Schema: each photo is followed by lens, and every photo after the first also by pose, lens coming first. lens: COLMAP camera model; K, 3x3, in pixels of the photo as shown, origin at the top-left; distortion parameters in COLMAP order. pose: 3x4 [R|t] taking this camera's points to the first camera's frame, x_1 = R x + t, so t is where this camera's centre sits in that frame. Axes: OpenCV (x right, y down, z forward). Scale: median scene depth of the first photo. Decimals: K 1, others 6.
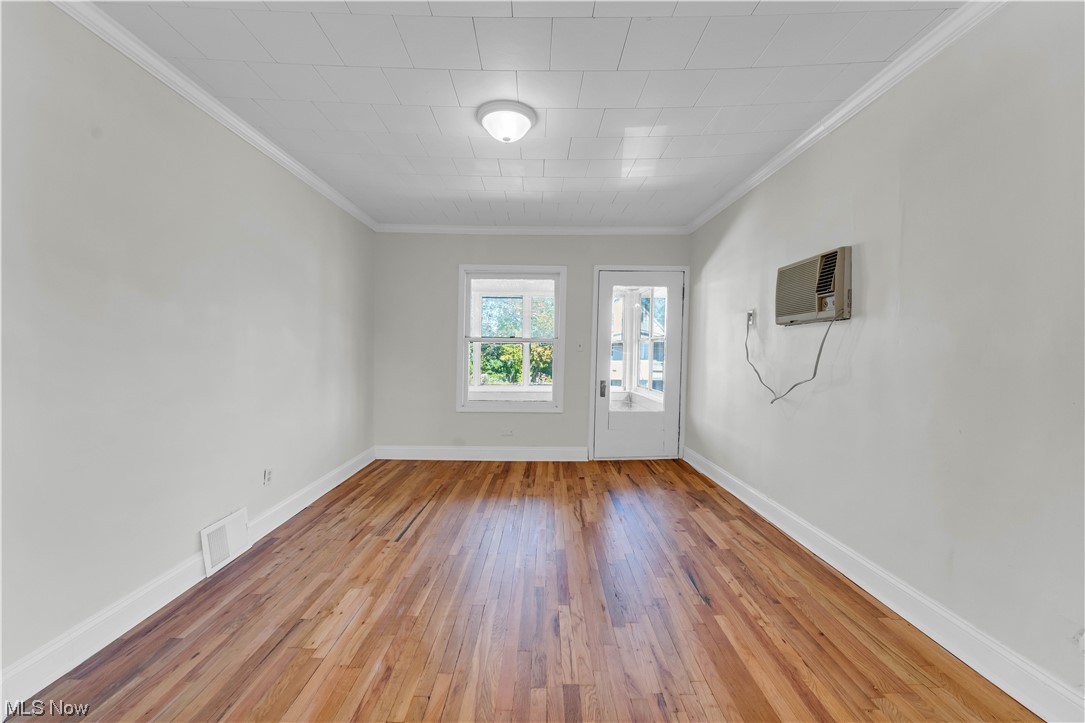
lens RADIAL K [[440.6, 0, 540.7], [0, 440.6, 358.5], [0, 0, 1]] dist [-0.000557, 0.000140]
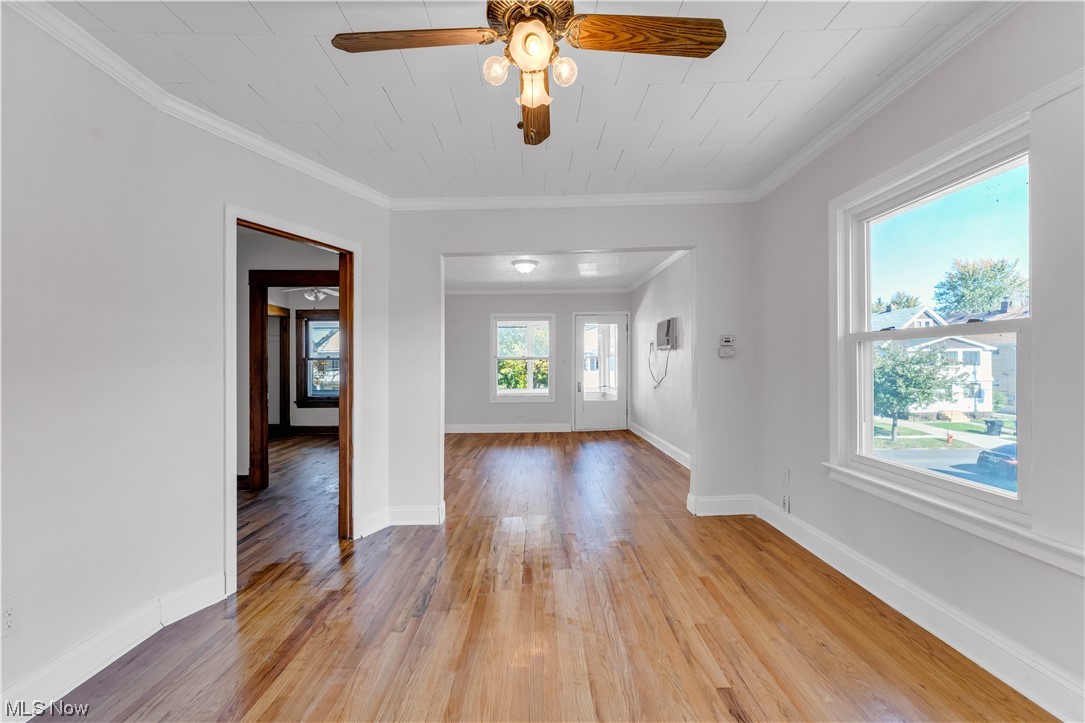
lens RADIAL K [[440.6, 0, 548.2], [0, 440.6, 367.3], [0, 0, 1]] dist [-0.000557, 0.000140]
pose [[0.999568, -0.019081, 0.022360, -0.020944], [0.019244, 0.999790, -0.007106, 0.009752], [-0.022219, 0.007533, 0.999725, -1.334122]]
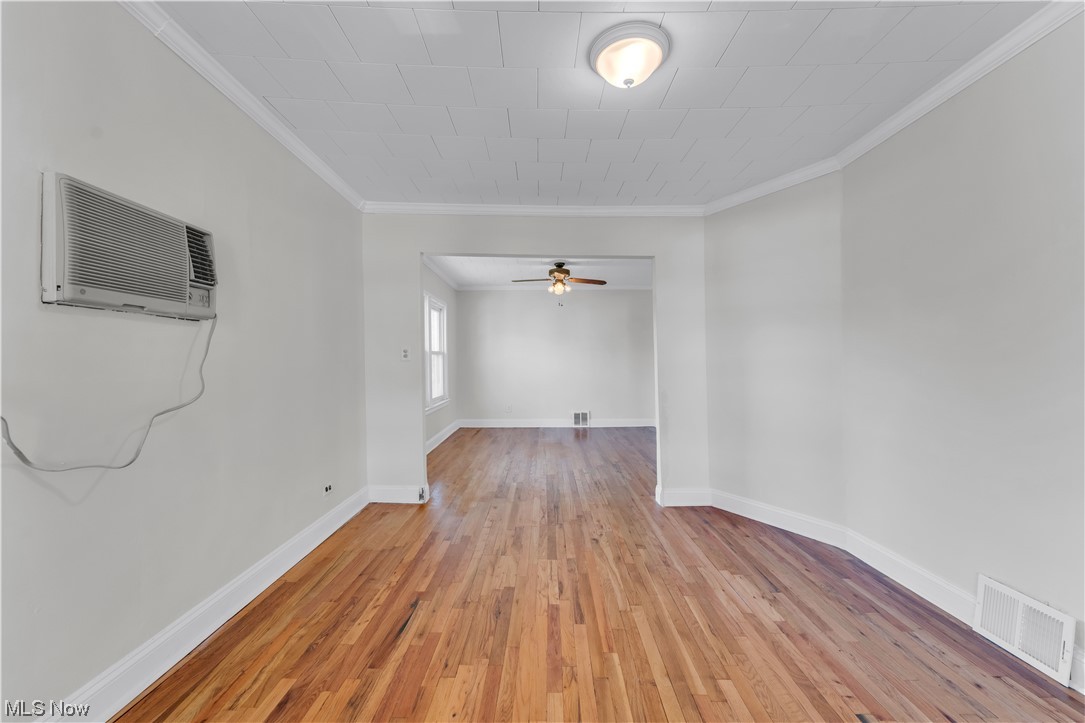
lens RADIAL K [[440.6, 0, 540.5], [0, 440.6, 360.1], [0, 0, 1]] dist [-0.000557, 0.000140]
pose [[-0.999969, -0.001890, 0.007704, 0.059286], [-0.001816, 0.999952, 0.009586, -0.023042], [-0.007722, 0.009572, -0.999924, 1.557149]]
